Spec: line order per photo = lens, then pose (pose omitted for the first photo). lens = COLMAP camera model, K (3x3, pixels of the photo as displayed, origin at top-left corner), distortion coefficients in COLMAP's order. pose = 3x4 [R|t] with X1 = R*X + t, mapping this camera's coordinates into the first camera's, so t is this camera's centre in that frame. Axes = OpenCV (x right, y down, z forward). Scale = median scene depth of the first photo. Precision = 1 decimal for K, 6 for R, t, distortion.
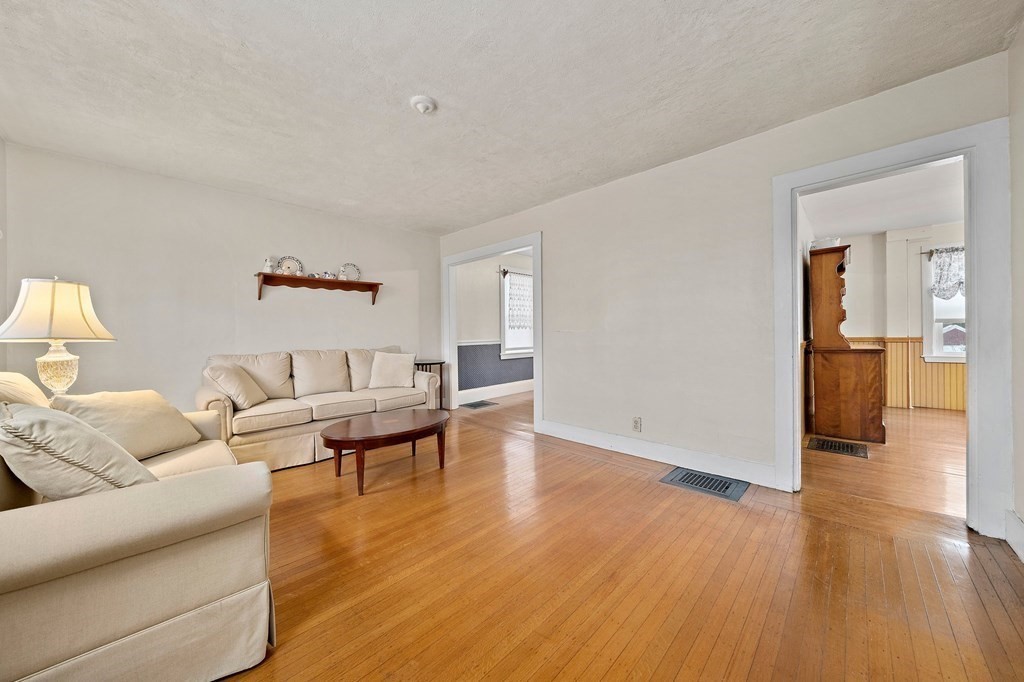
lens RADIAL K [[352.7, 0, 514.6], [0, 352.7, 332.6], [0, 0, 1]] dist [-0.002548, -0.000341]
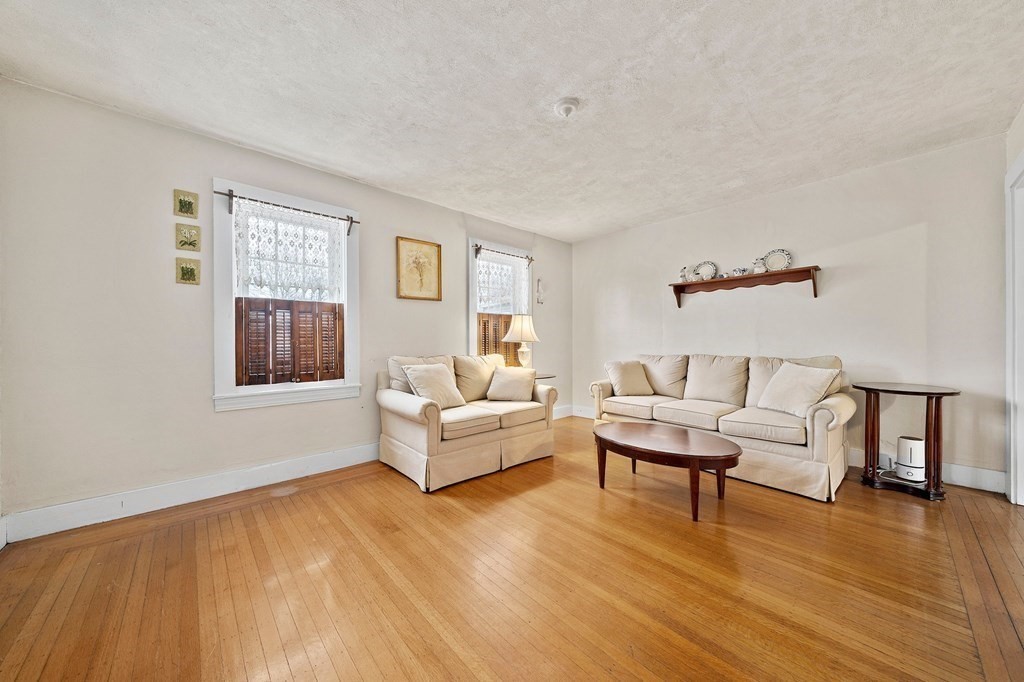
lens RADIAL K [[357.4, 0, 510.1], [0, 357.4, 343.3], [0, 0, 1]] dist [-0.000641, -0.000096]
pose [[-0.060353, 0.016356, -0.998043, 0.623780], [0.007662, 0.999844, 0.015923, -0.002706], [0.998148, -0.006686, -0.060469, 0.732275]]
